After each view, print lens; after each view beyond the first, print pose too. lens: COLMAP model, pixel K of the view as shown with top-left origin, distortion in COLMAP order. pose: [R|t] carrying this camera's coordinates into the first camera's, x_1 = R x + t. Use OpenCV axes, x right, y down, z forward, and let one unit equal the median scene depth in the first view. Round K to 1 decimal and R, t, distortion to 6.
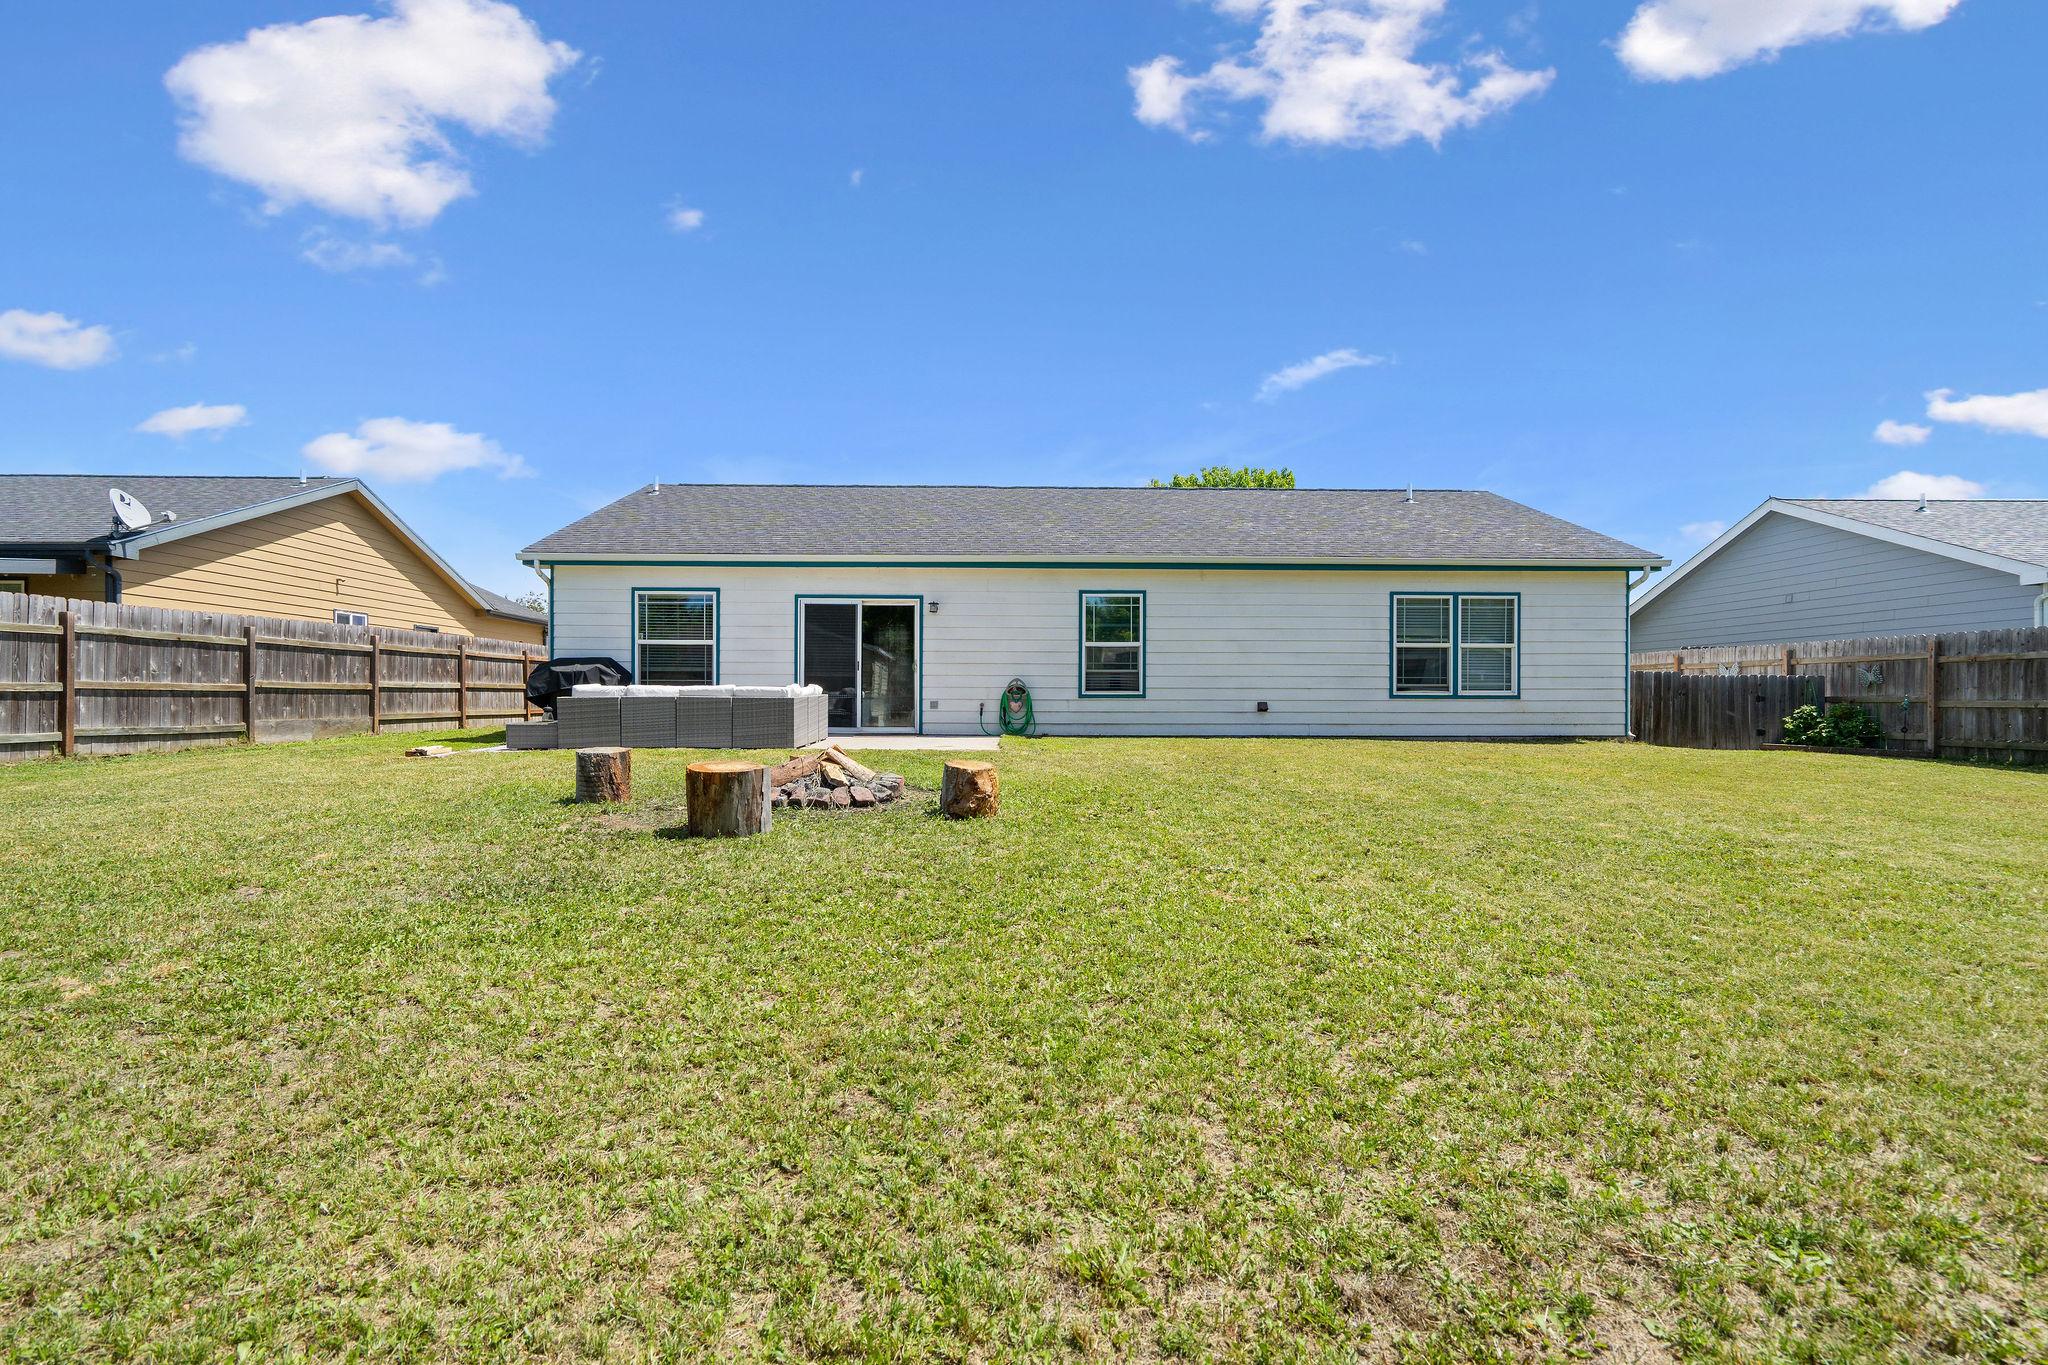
lens RADIAL K [[934.0, 0, 1021.6], [0, 934.0, 691.1], [0, 0, 1]] dist [-0.001103, 0.000877]
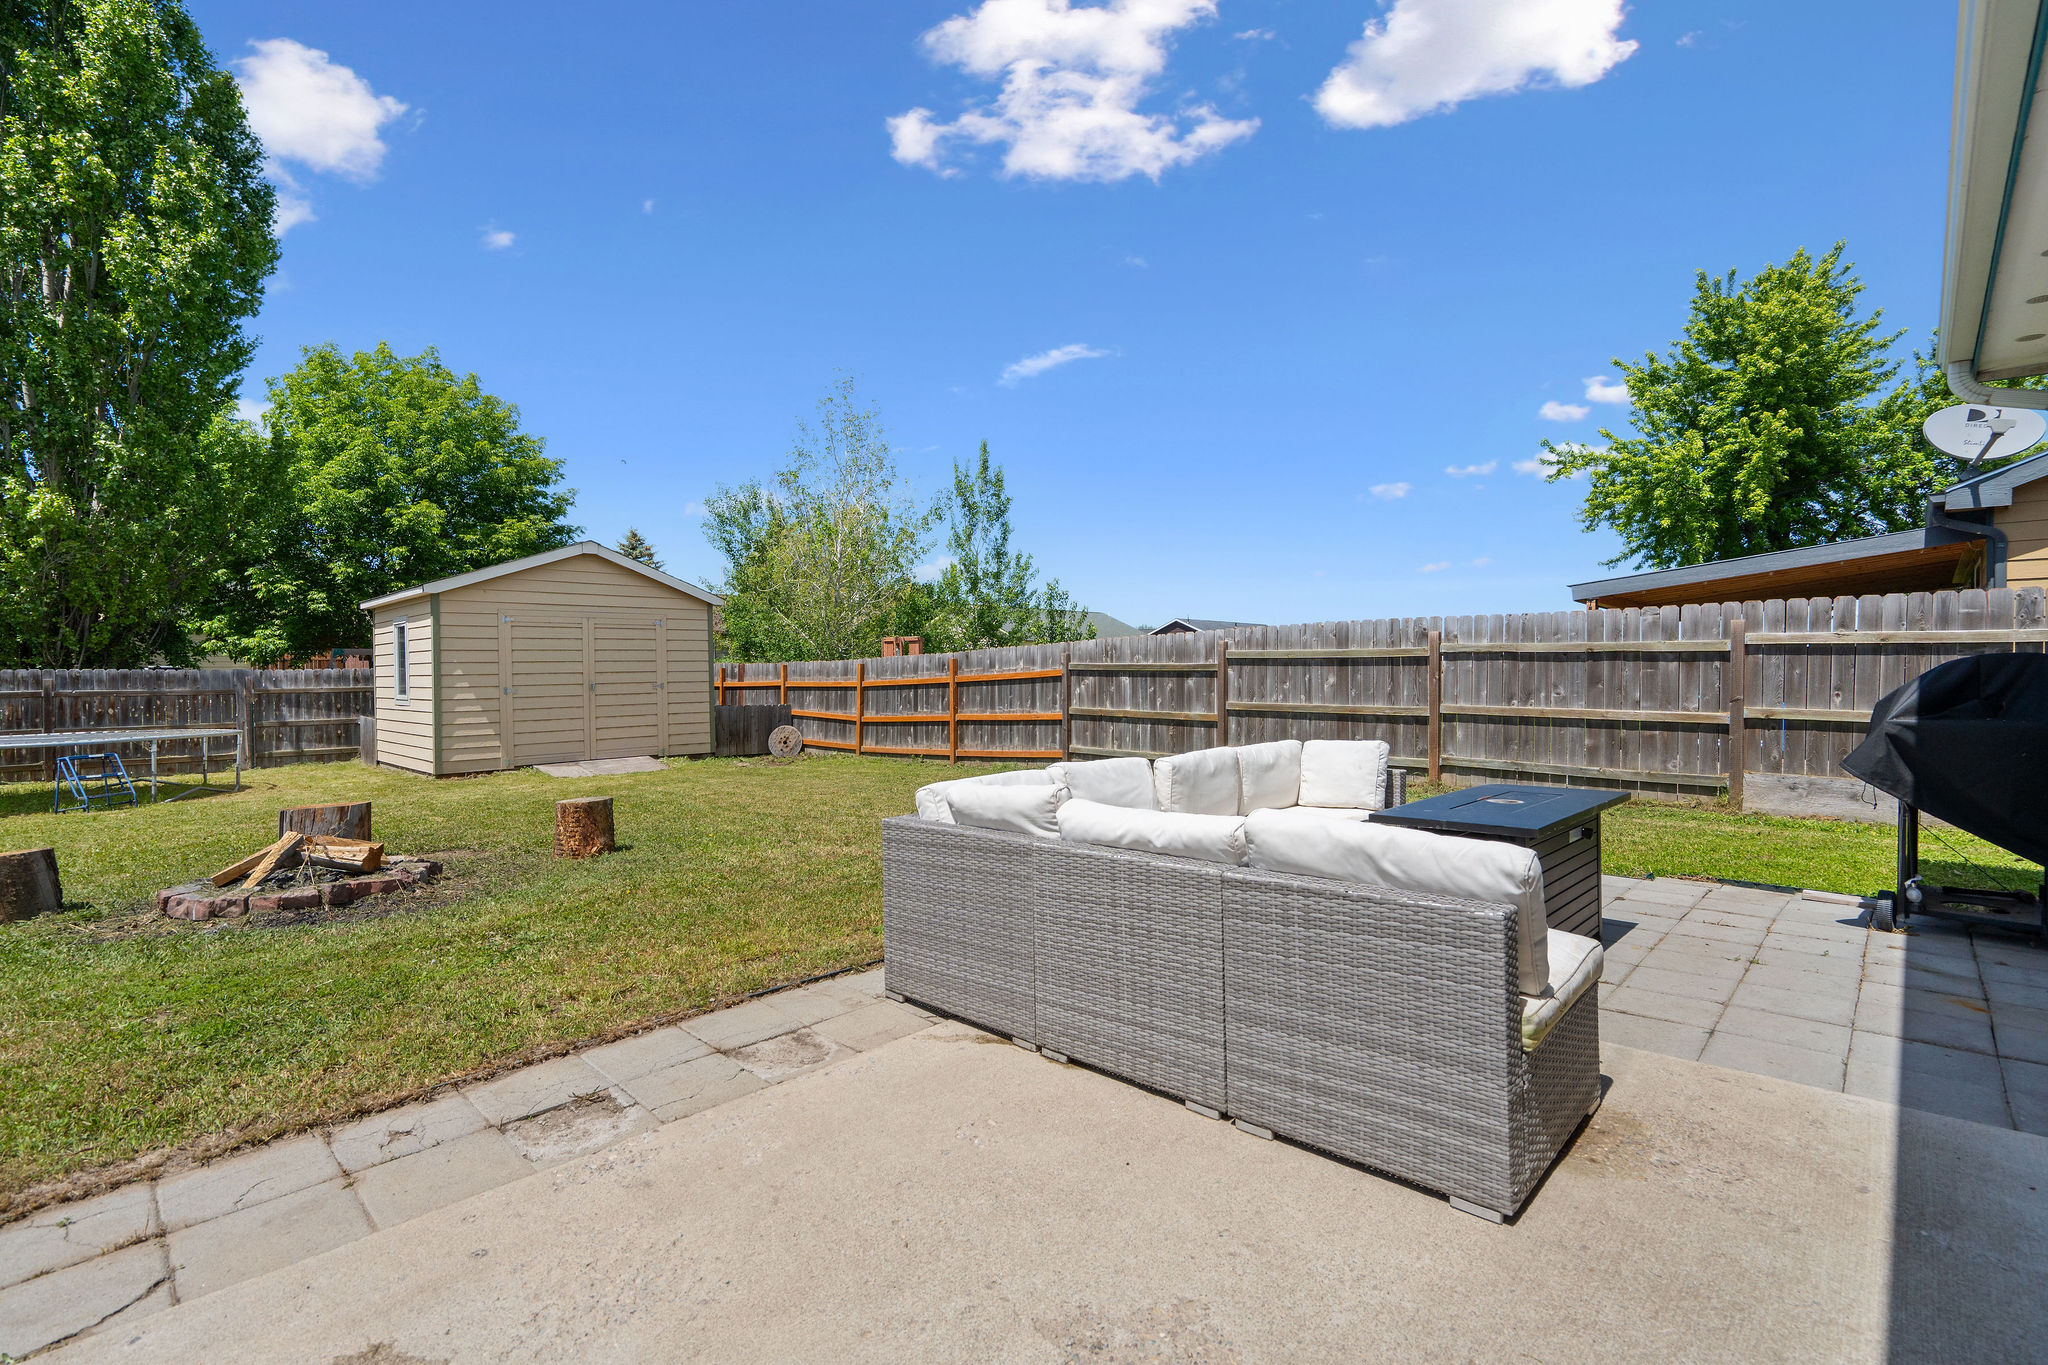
lens RADIAL K [[934.0, 0, 1025.6], [0, 934.0, 680.5], [0, 0, 1]] dist [-0.001103, 0.000877]
pose [[-0.714259, 0.004953, -0.699864, -0.049824], [0.004461, 0.999987, 0.002525, -0.028222], [0.699867, -0.001319, -0.714272, 0.968992]]
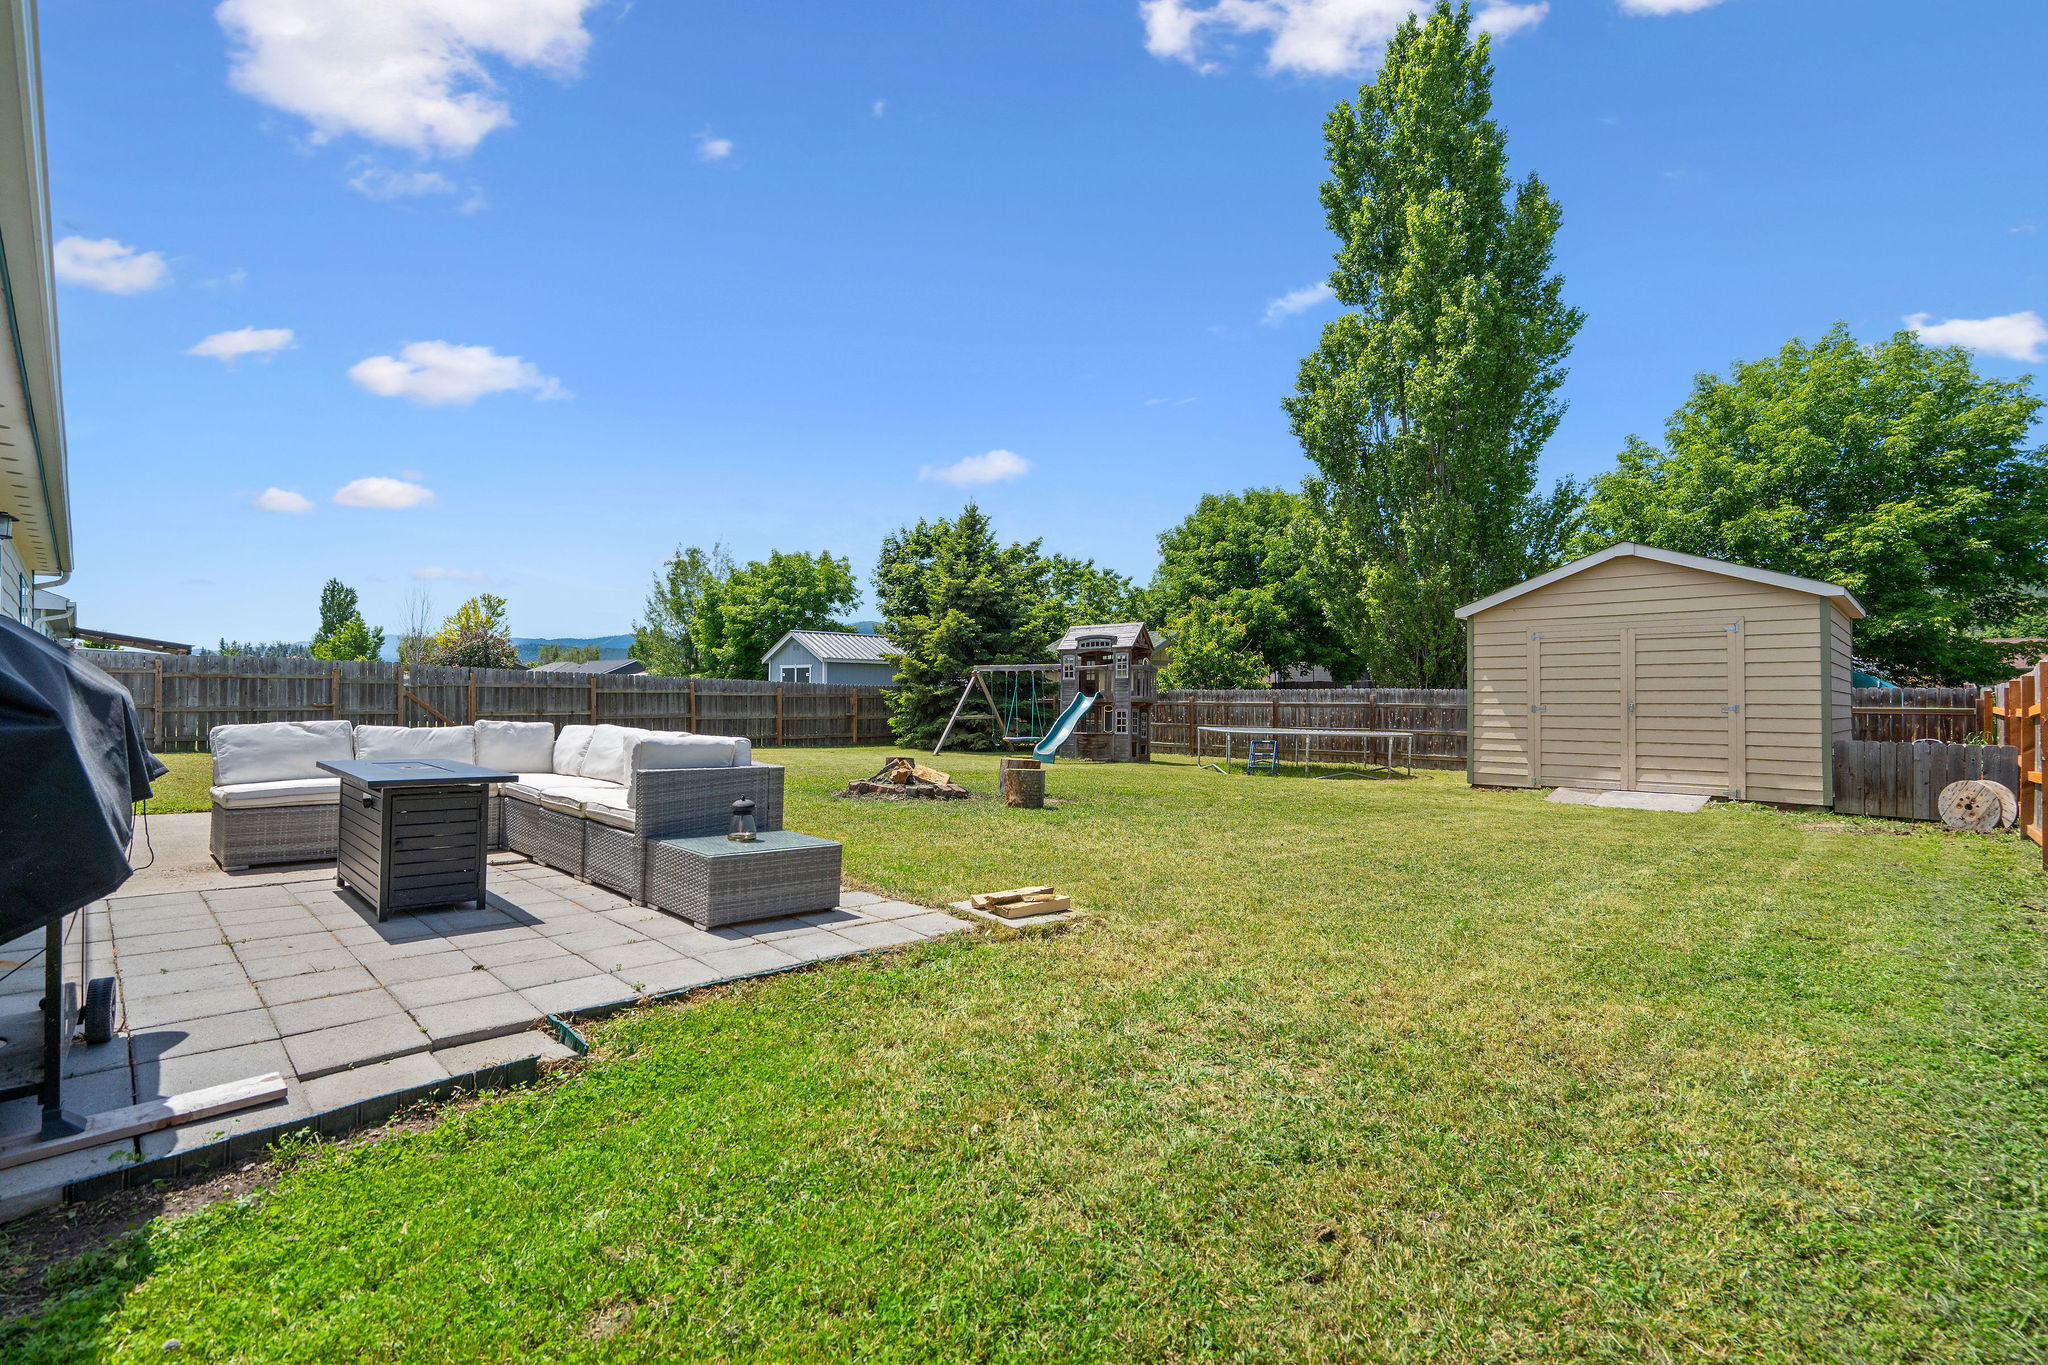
lens RADIAL K [[934.0, 0, 1020.7], [0, 934.0, 685.0], [0, 0, 1]] dist [-0.001103, 0.000877]
pose [[-0.684452, -0.003720, 0.729048, -0.694595], [-0.017709, 0.999777, -0.011524, -0.021195], [-0.728843, -0.020799, -0.684365, 0.940576]]
